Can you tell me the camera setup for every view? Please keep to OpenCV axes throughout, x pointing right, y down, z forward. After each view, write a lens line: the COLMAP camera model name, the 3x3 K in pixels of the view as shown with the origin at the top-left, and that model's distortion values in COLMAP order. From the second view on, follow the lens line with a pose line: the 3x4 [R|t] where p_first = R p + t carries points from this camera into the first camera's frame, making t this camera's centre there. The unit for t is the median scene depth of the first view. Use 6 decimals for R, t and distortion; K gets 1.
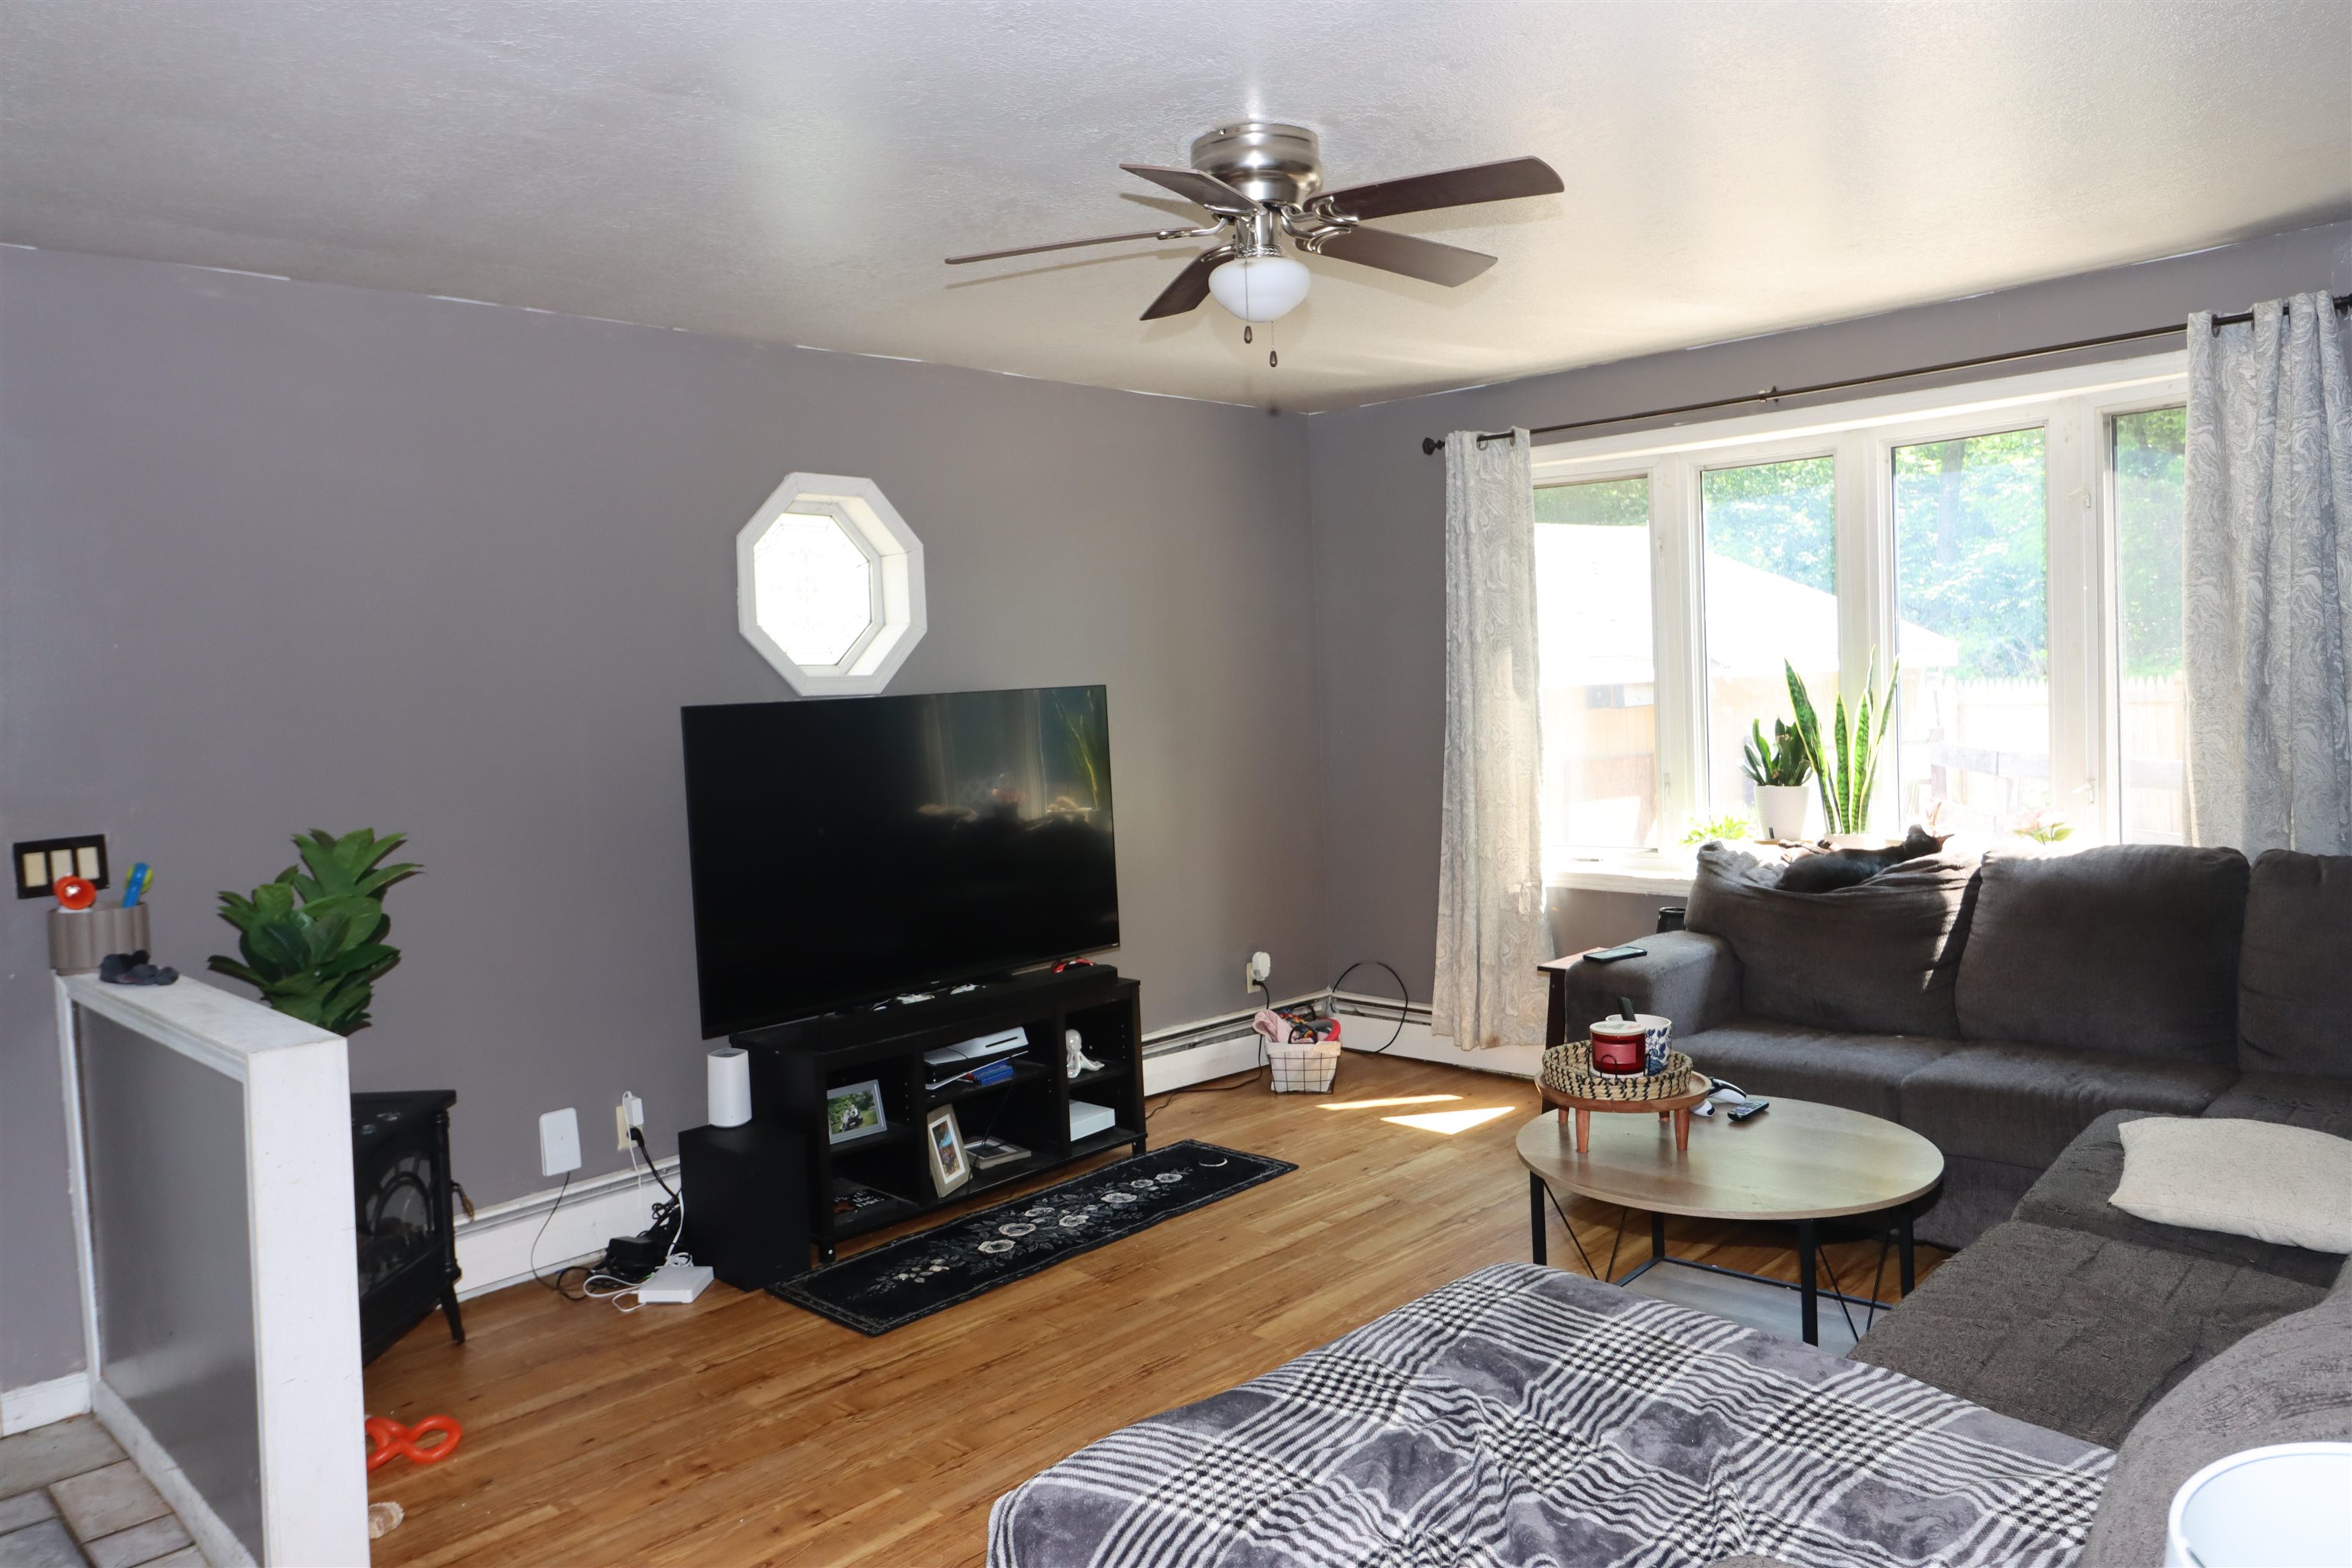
lens RADIAL K [[1591.8, 0, 1166.3], [0, 1591.8, 768.8], [0, 0, 1]] dist [0.009654, -0.007679]
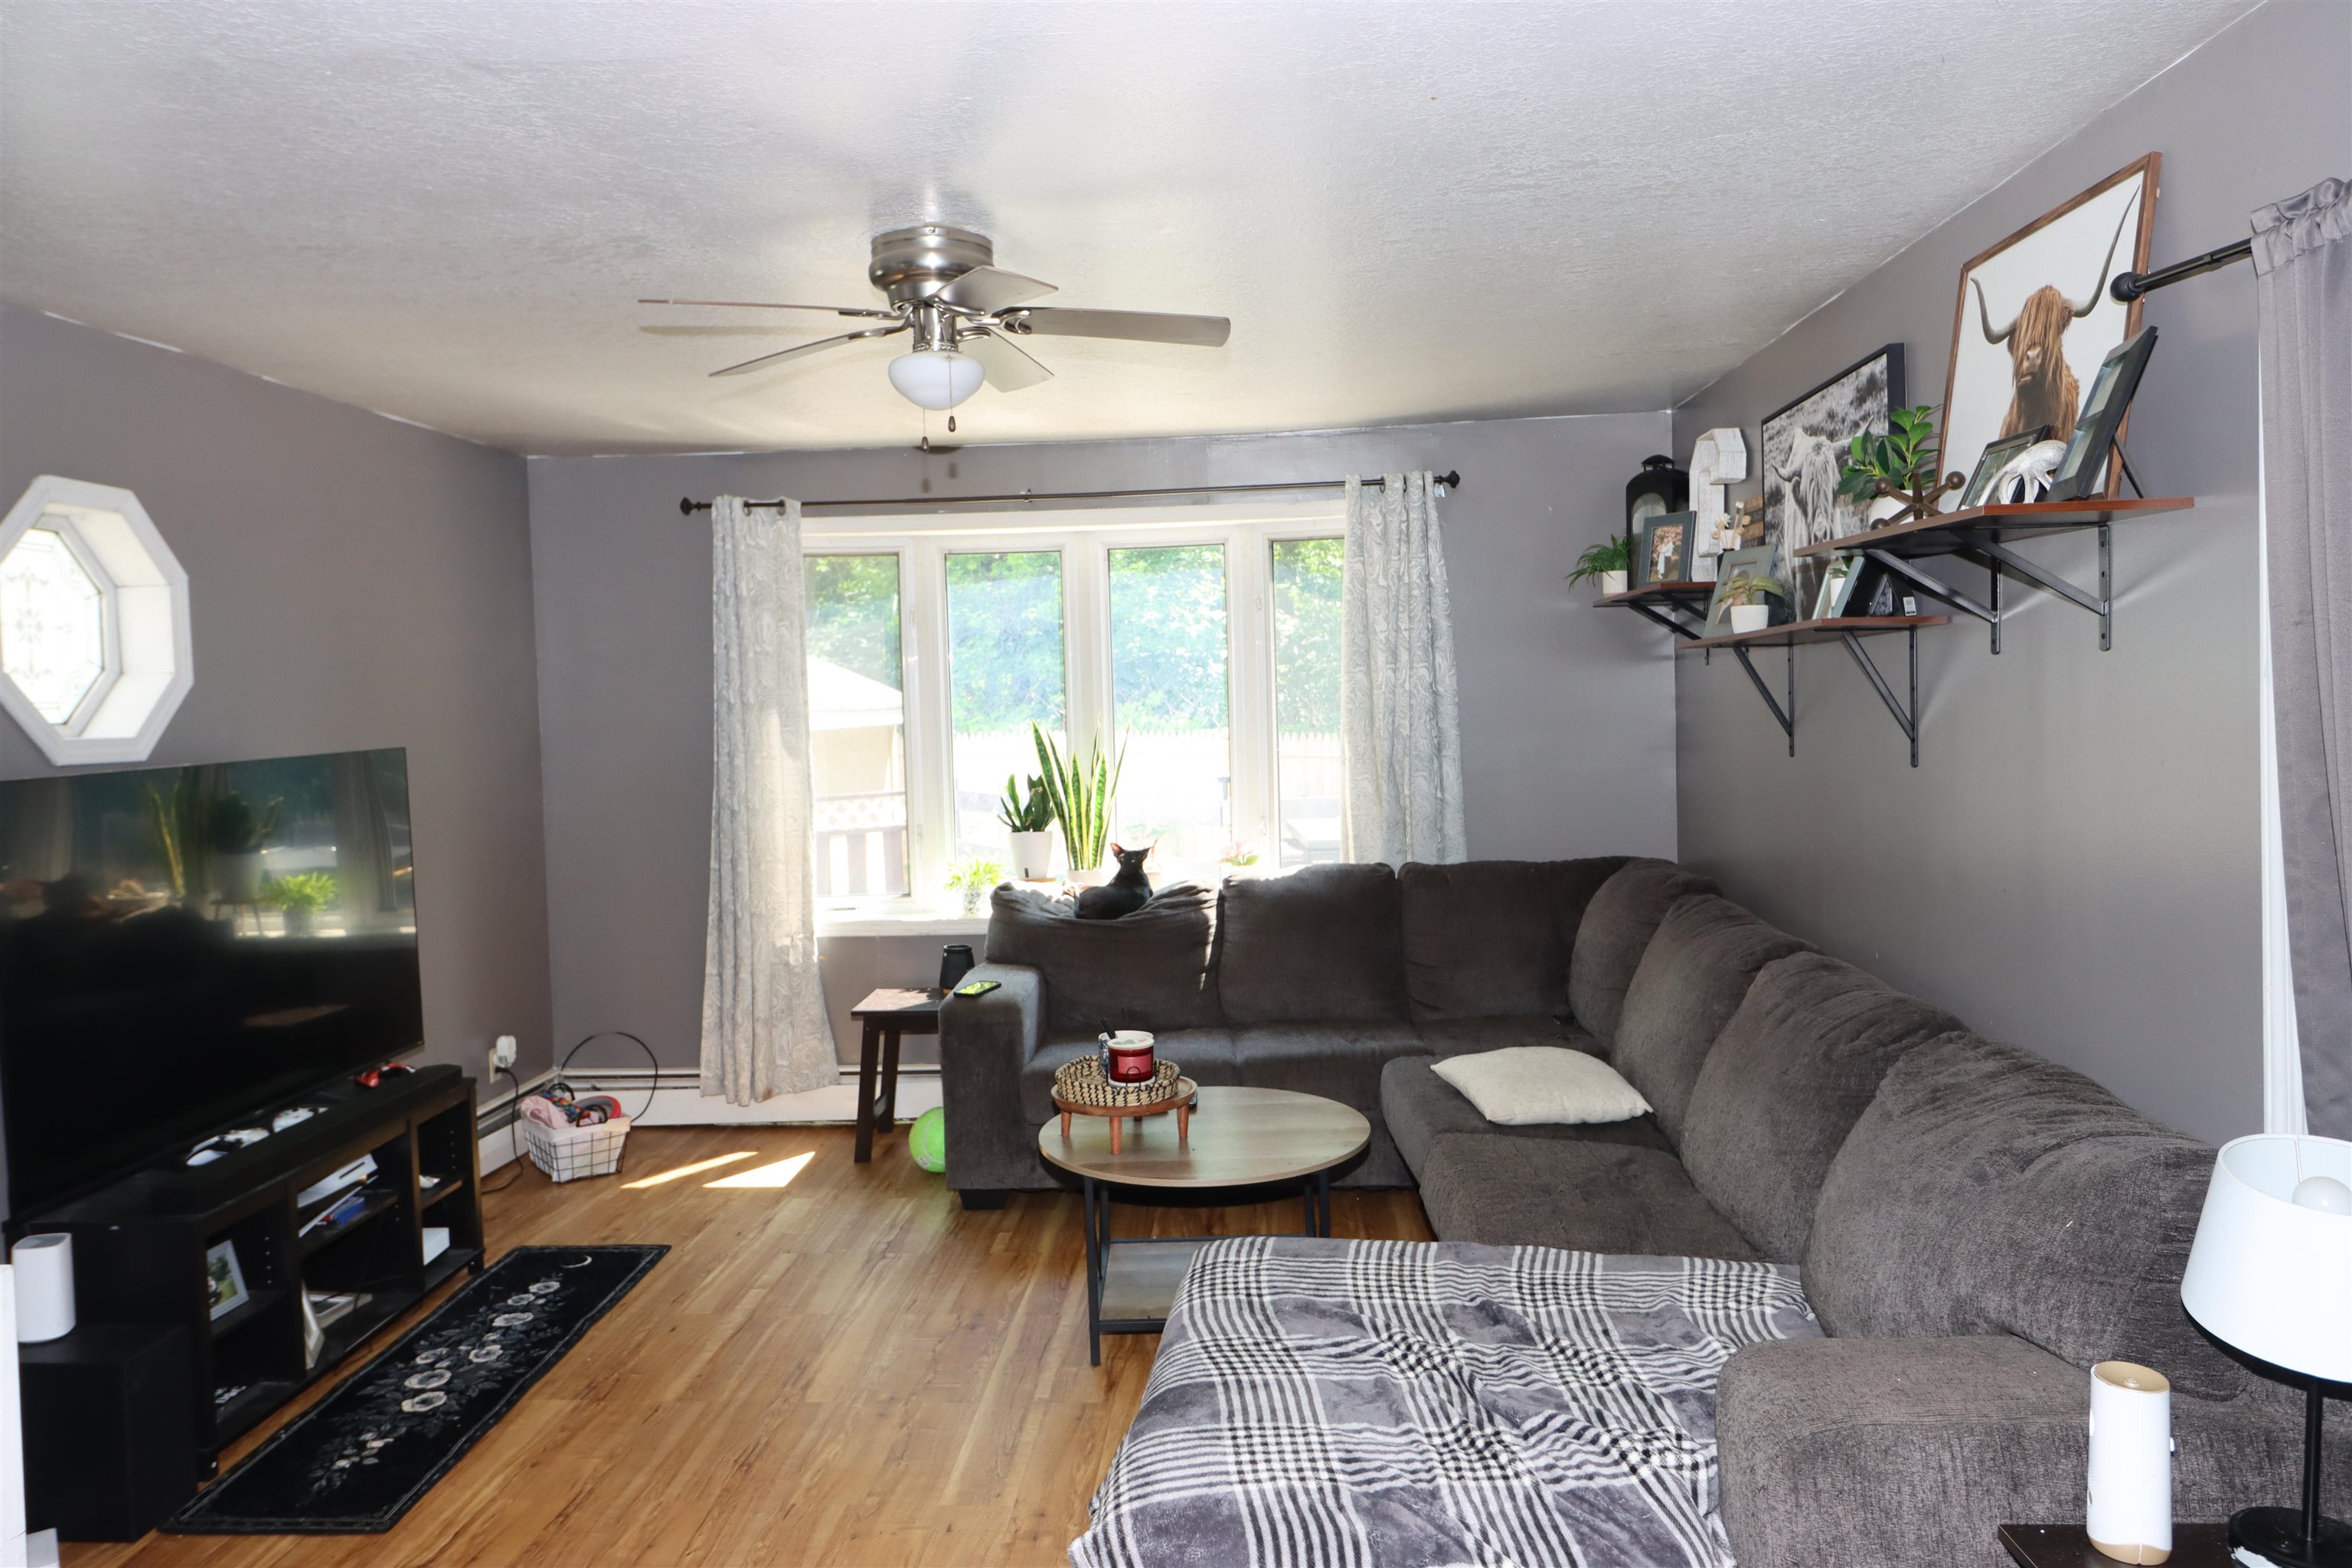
lens RADIAL K [[1591.8, 0, 1160.4], [0, 1591.8, 766.1], [0, 0, 1]] dist [0.009654, -0.007679]
pose [[0.757401, -0.013037, 0.652820, -0.322455], [0.034152, 0.999223, -0.019668, -0.011629], [-0.652057, 0.037192, 0.757257, 0.066374]]
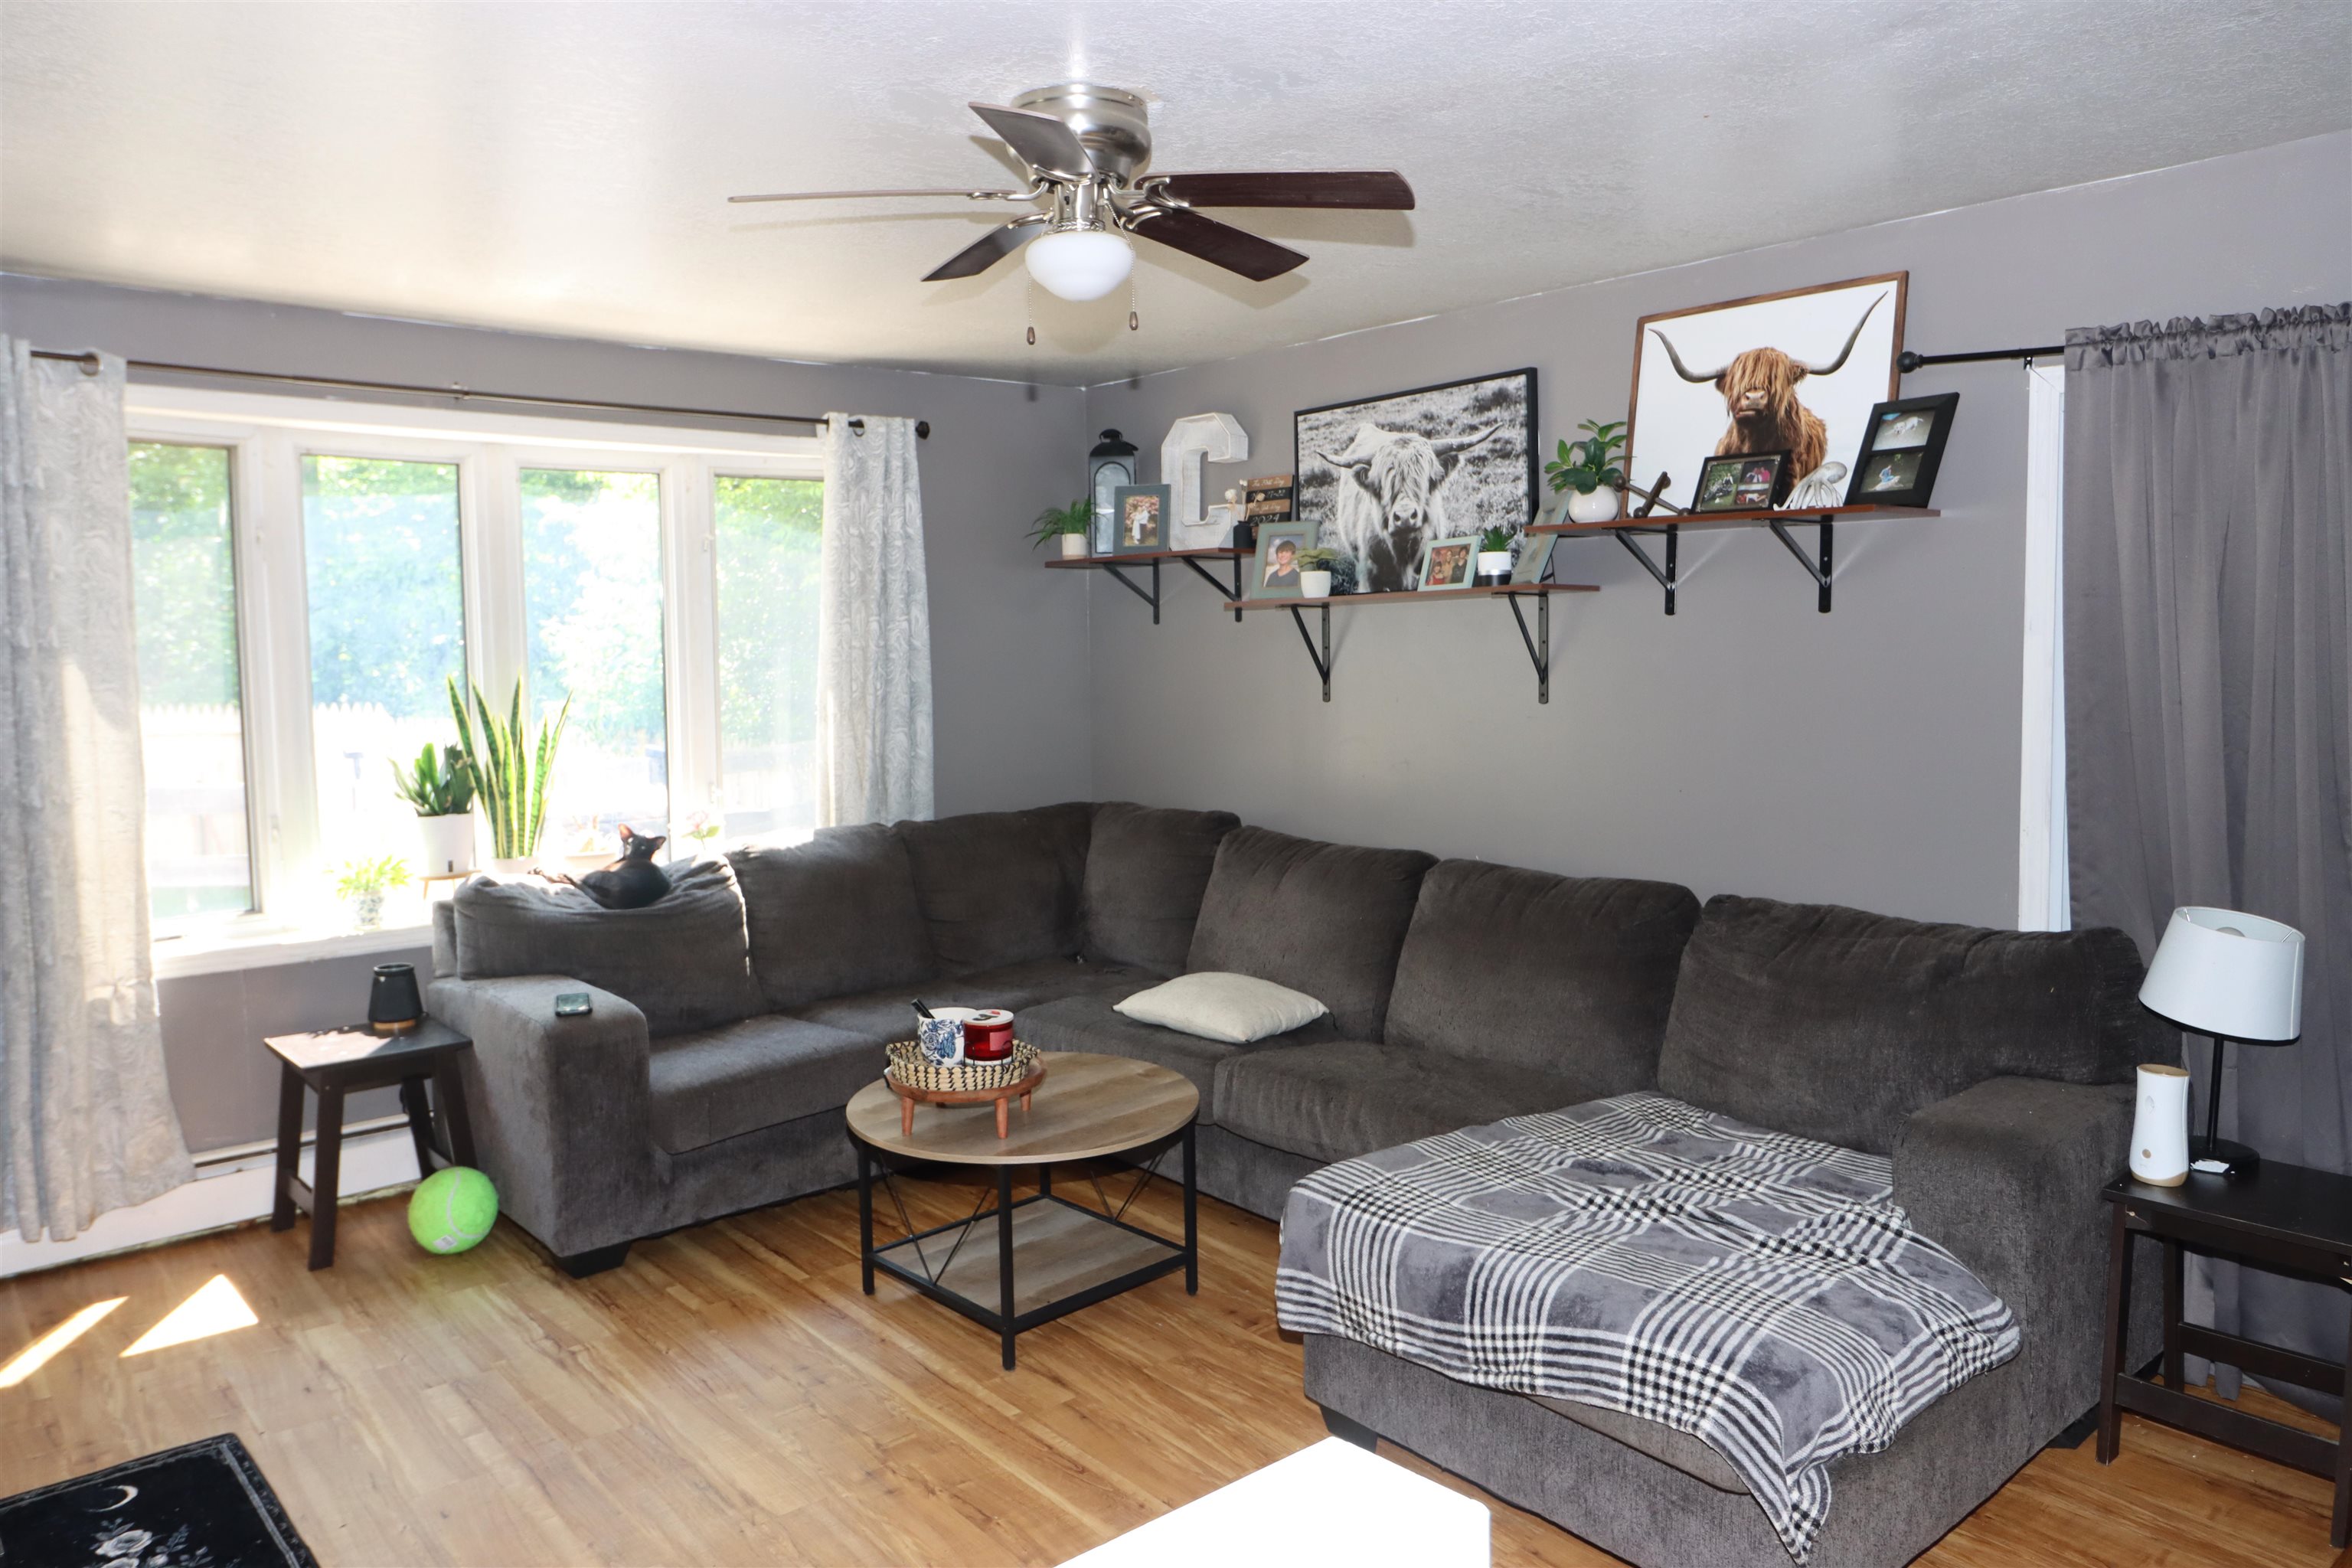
lens RADIAL K [[1591.8, 0, 1157.2], [0, 1591.8, 765.8], [0, 0, 1]] dist [0.009654, -0.007679]
pose [[0.091041, -0.042390, 0.994945, -0.536756], [0.064660, 0.997237, 0.036571, -0.026601], [-0.993746, 0.061003, 0.093530, 0.545972]]
